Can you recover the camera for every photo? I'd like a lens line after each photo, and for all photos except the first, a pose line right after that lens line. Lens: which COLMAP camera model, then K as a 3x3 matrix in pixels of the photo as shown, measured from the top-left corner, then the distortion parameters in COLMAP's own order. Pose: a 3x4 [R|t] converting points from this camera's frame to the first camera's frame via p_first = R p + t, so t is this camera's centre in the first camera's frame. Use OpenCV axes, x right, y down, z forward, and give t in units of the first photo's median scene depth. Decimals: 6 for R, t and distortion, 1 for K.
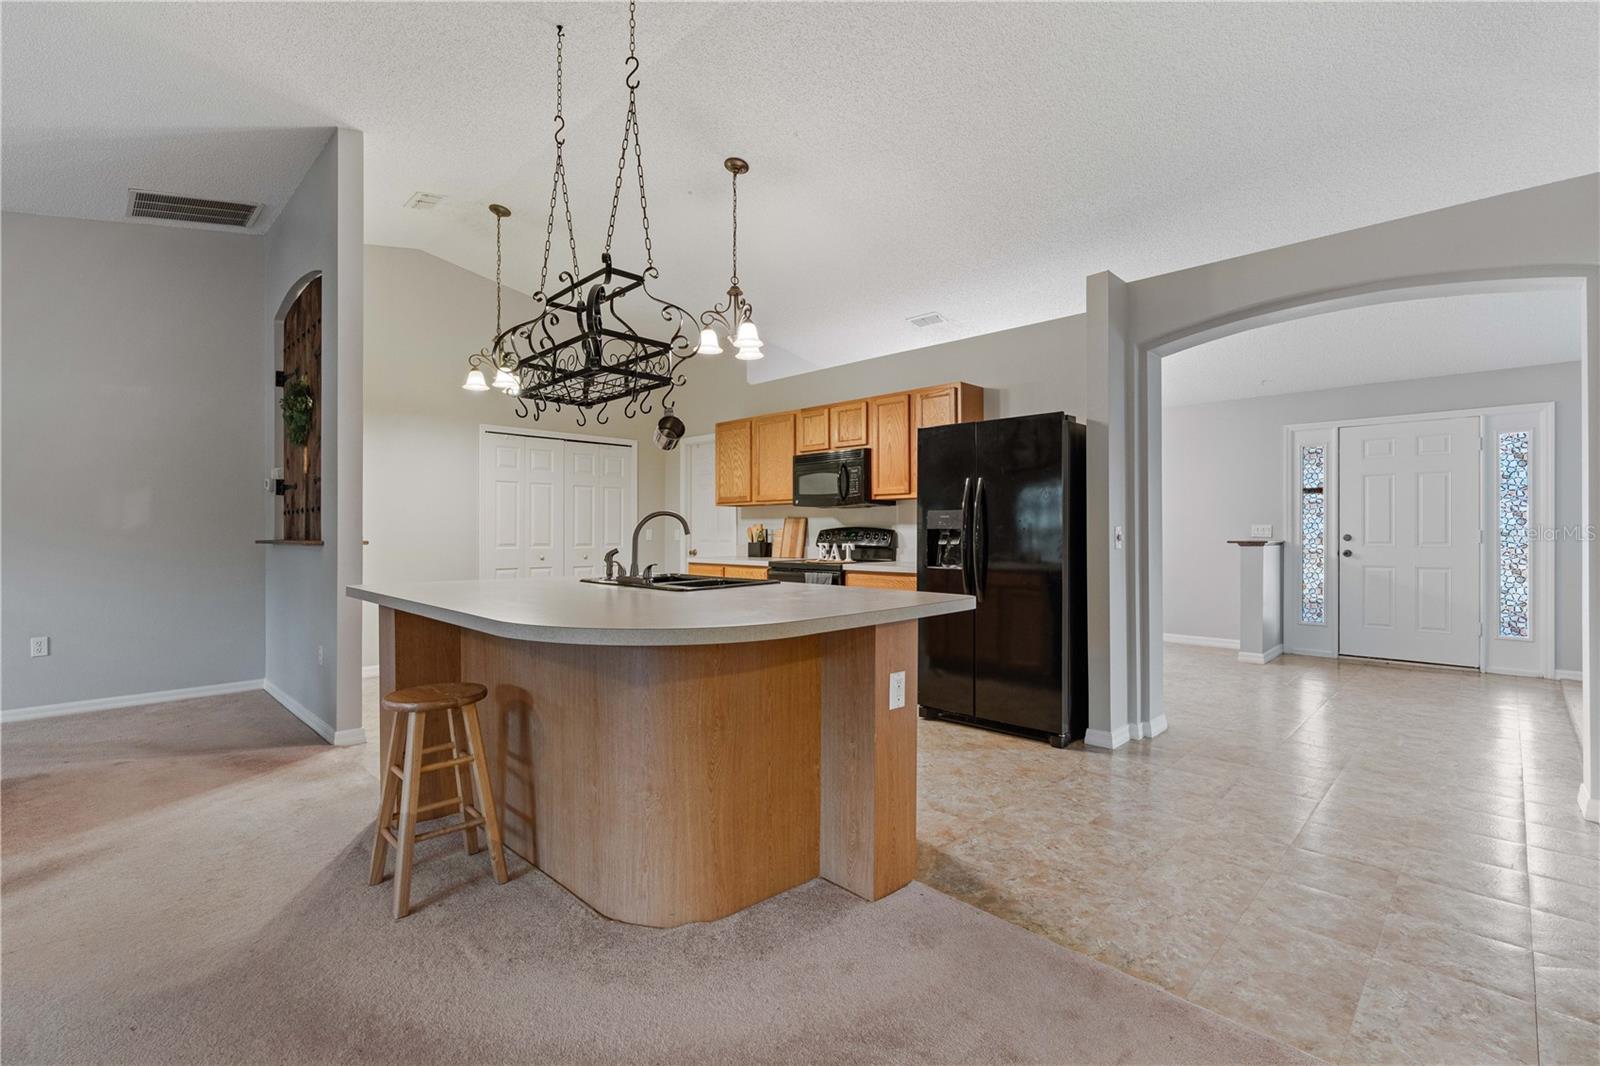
lens RADIAL K [[719.6, 0, 800.0], [0, 719.6, 531.3], [0, 0, 1]] dist [-0.009237, 0.003001]
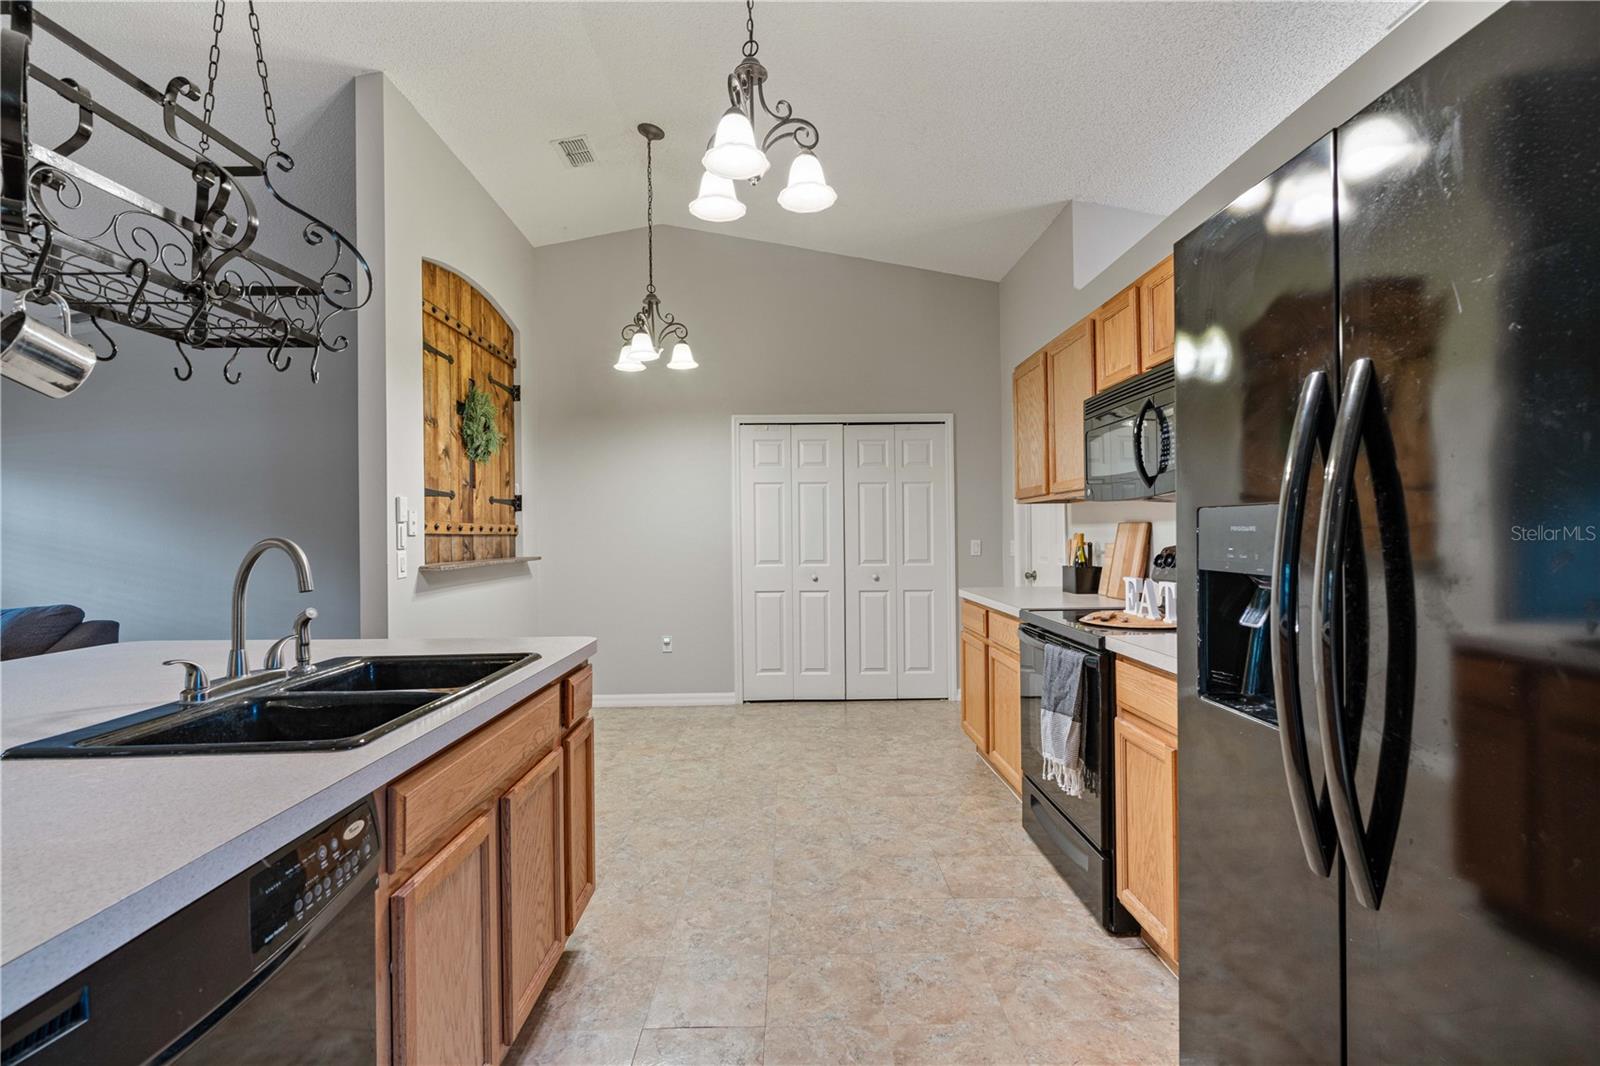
lens RADIAL K [[719.6, 0, 800.8], [0, 719.6, 530.0], [0, 0, 1]] dist [-0.009237, 0.003001]
pose [[0.711932, -0.010160, -0.702175, 0.254913], [0.011664, 0.999928, -0.002642, -0.019725], [0.702152, -0.006309, 0.711999, 0.632318]]
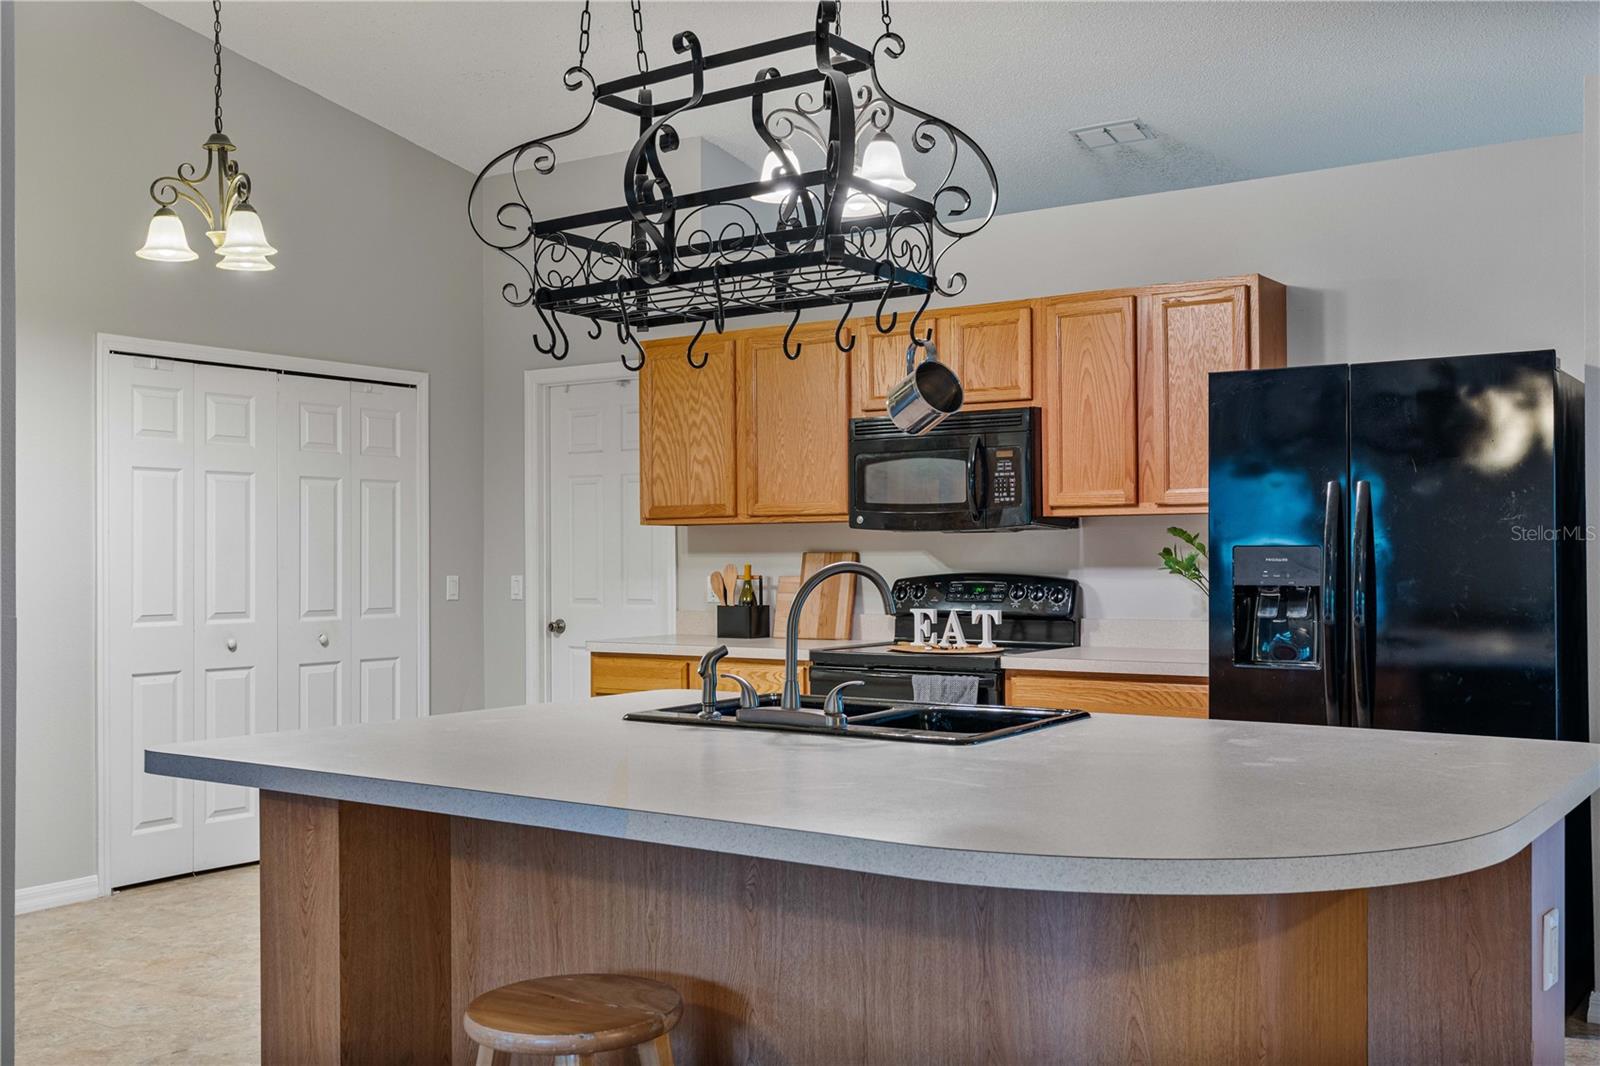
lens RADIAL K [[1574.6, 0, 802.7], [0, 1574.6, 546.2], [0, 0, 1]] dist [0.008439, 0.000000]
pose [[0.985017, -0.003911, 0.172412, -0.268203], [0.004836, 0.999976, -0.004945, -0.023654], [-0.172388, 0.005704, 0.985013, 0.017896]]
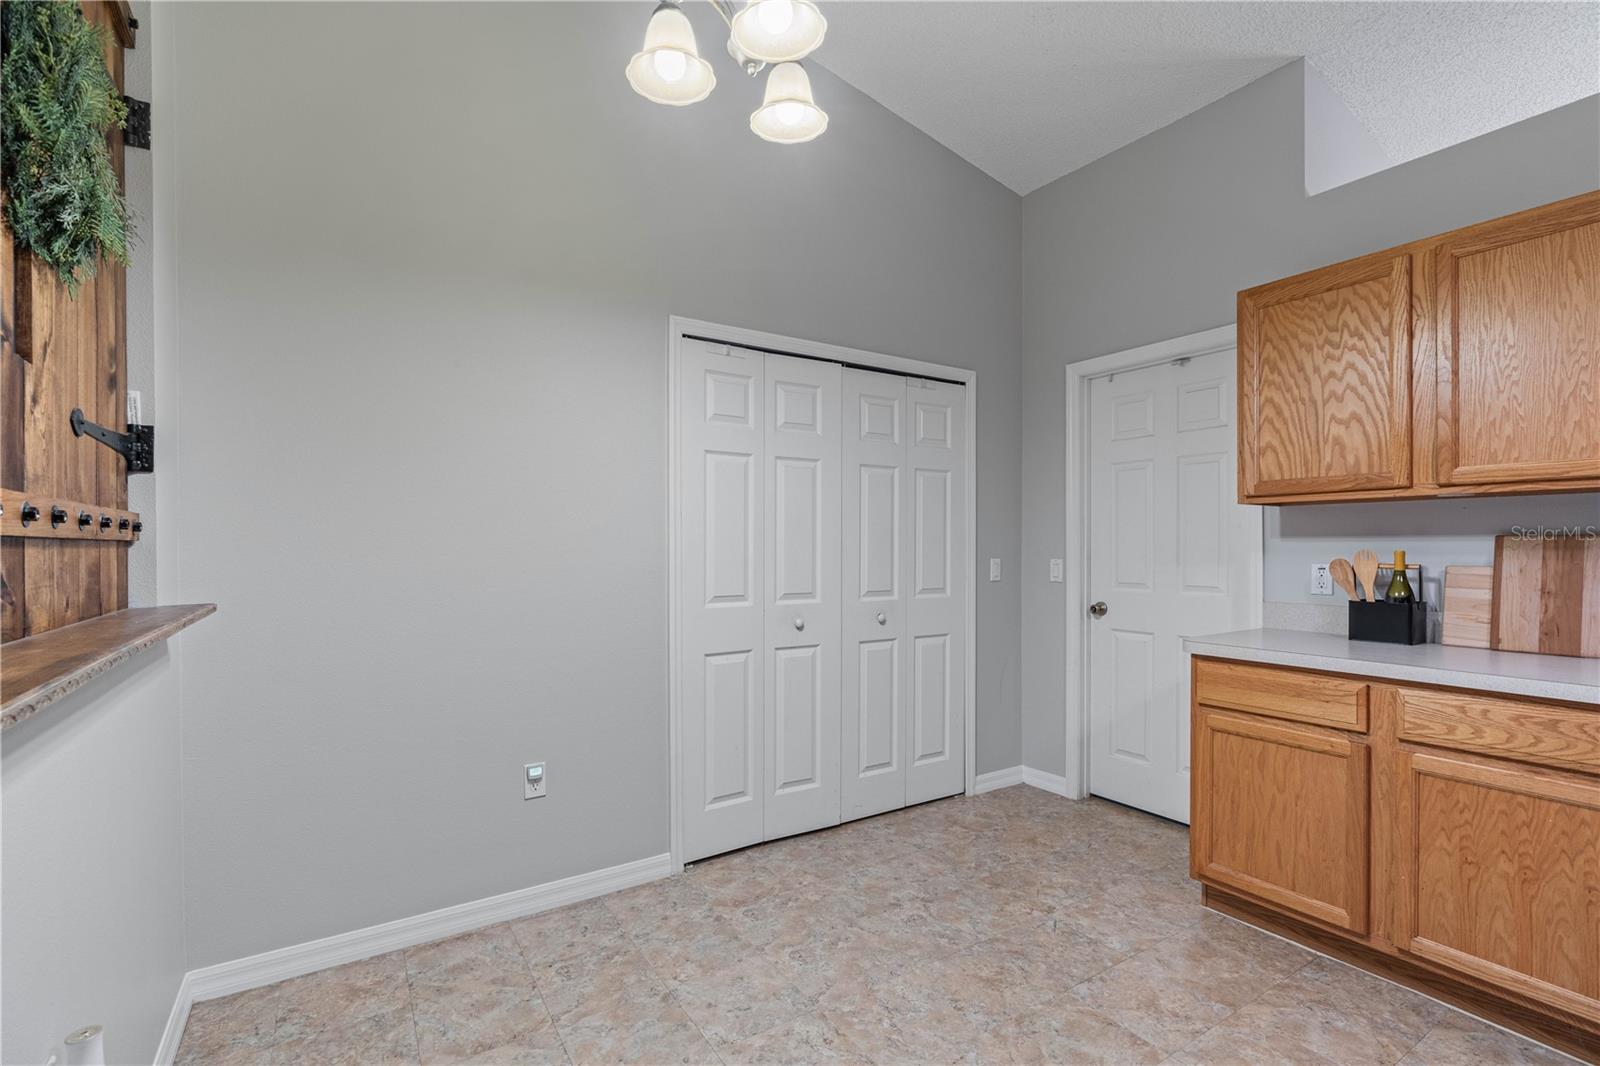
lens RADIAL K [[719.6, 0, 800.4], [0, 719.6, 550.3], [0, 0, 1]] dist [-0.009237, 0.003001]
pose [[0.975817, 0.000848, -0.218586, -0.377090], [0.000690, 0.999976, 0.006960, -0.018566], [0.218587, -0.006942, 0.975793, 0.815632]]
